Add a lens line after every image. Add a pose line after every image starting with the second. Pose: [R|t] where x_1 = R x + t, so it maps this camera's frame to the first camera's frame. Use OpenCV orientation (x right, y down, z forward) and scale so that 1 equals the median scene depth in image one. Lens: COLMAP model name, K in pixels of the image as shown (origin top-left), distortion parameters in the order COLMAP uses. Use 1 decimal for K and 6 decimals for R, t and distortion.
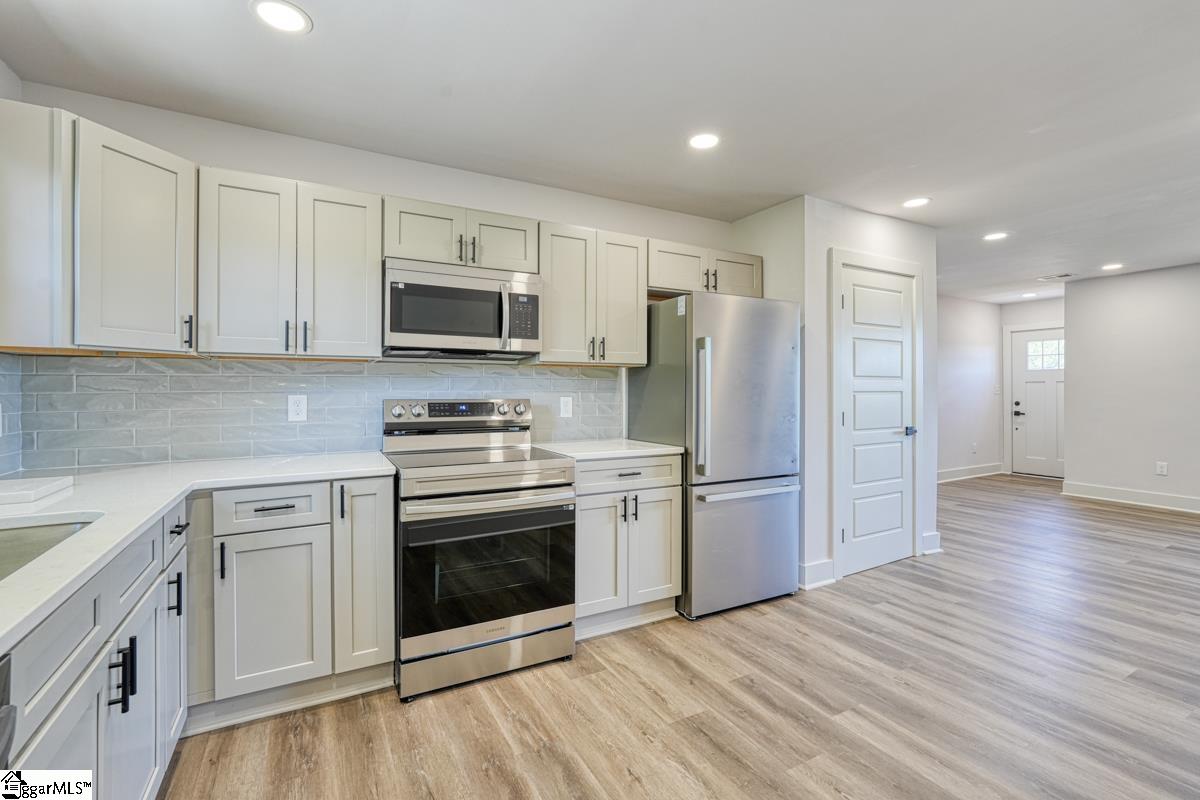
lens RADIAL K [[523.8, 0, 601.7], [0, 523.8, 395.3], [0, 0, 1]] dist [-0.001763, 0.001216]
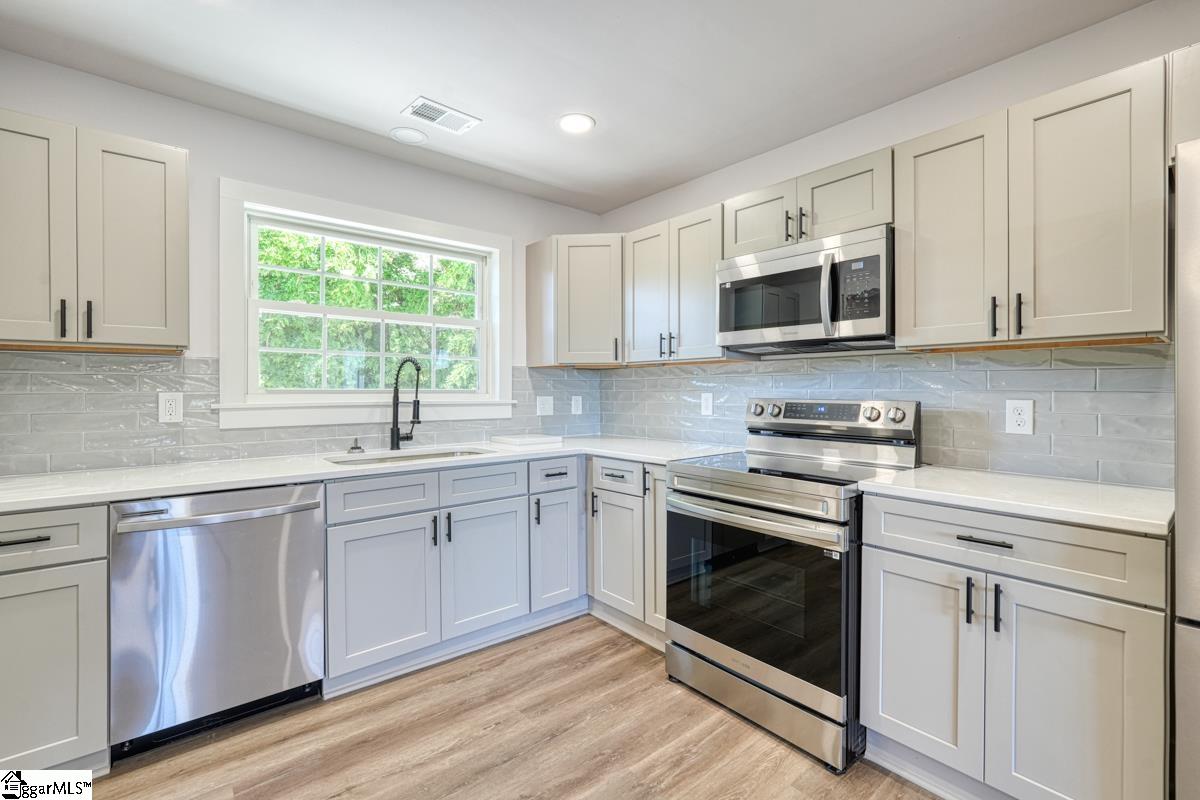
lens RADIAL K [[523.8, 0, 597.6], [0, 523.8, 393.1], [0, 0, 1]] dist [-0.001763, 0.001216]
pose [[0.206873, 0.005663, -0.978352, 0.574182], [-0.010145, 0.999942, 0.003643, -0.002320], [0.978315, 0.009171, 0.206918, 0.560738]]
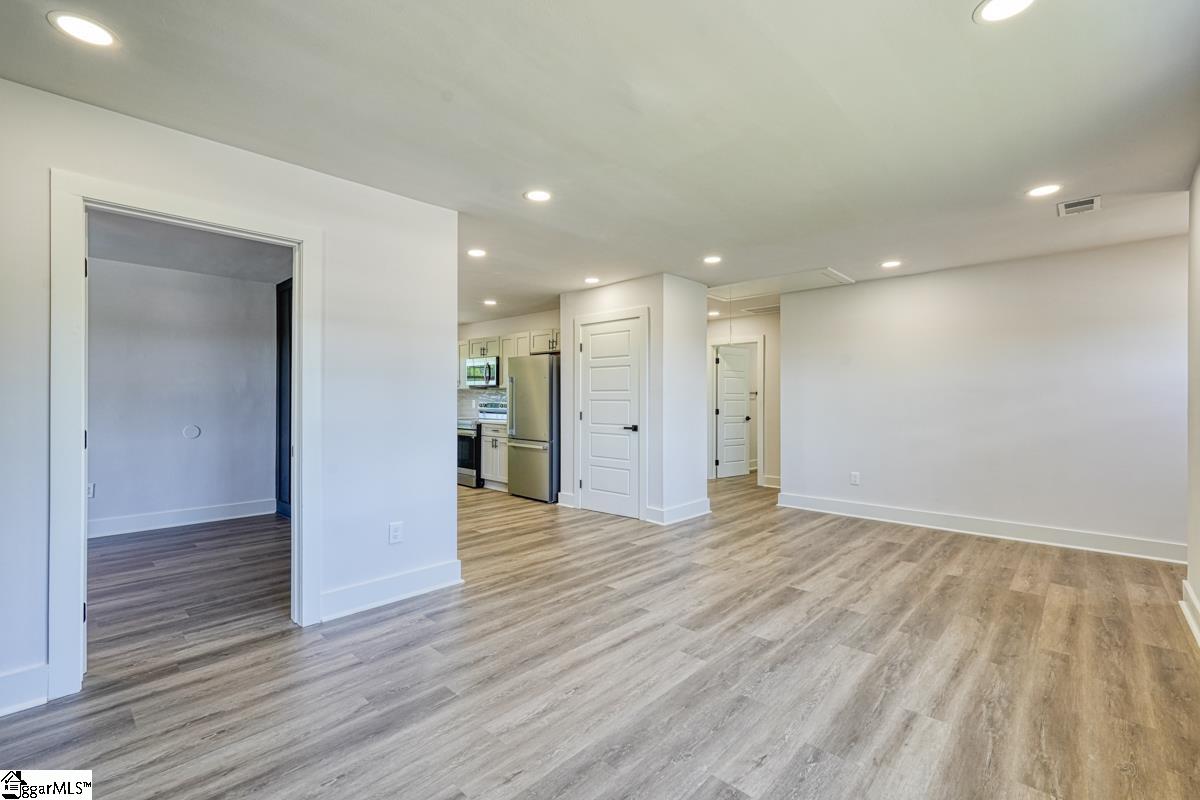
lens RADIAL K [[523.8, 0, 598.0], [0, 523.8, 403.7], [0, 0, 1]] dist [-0.001763, 0.001216]
pose [[0.304940, 0.010231, -0.952317, 3.116258], [-0.010339, 0.999919, 0.007432, -0.010773], [0.952315, 0.007580, 0.305021, 0.785120]]
